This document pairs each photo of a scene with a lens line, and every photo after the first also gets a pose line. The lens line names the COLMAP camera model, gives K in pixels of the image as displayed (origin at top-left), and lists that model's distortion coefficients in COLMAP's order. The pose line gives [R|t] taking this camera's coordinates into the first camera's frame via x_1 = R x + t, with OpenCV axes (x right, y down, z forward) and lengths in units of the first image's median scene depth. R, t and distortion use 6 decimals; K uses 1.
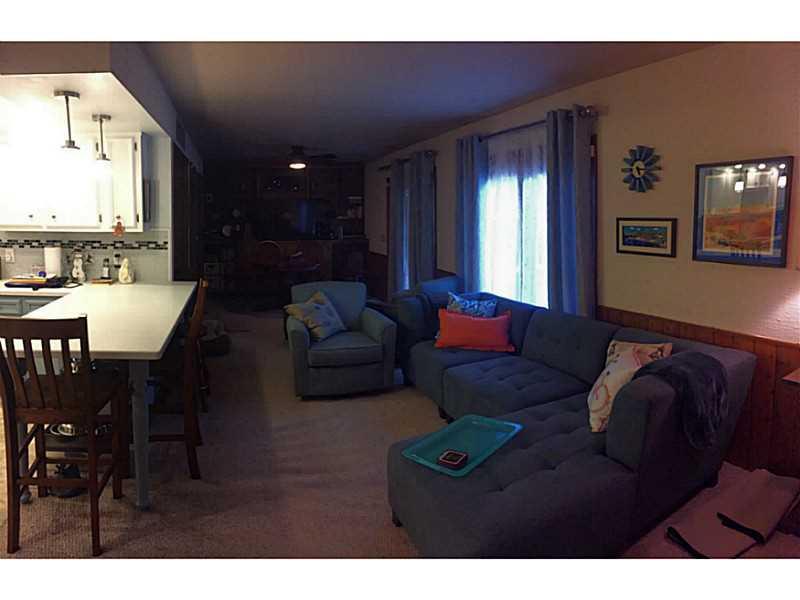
lens RADIAL K [[688.1, 0, 400.0], [0, 688.1, 300.0], [0, 0, 1]] dist [0.079981, -0.119379]
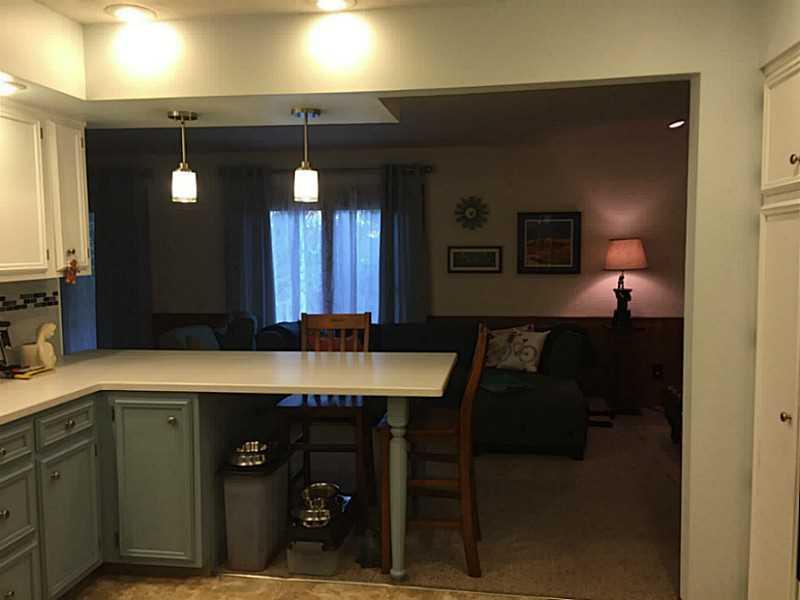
lens RADIAL K [[688.1, 0, 400.0], [0, 688.1, 300.0], [0, 0, 1]] dist [0.079981, -0.119379]
pose [[0.353411, -0.076586, 0.932328, -0.852958], [0.127273, 0.991312, 0.033187, -0.062670], [-0.926770, 0.106932, 0.360088, 0.530542]]
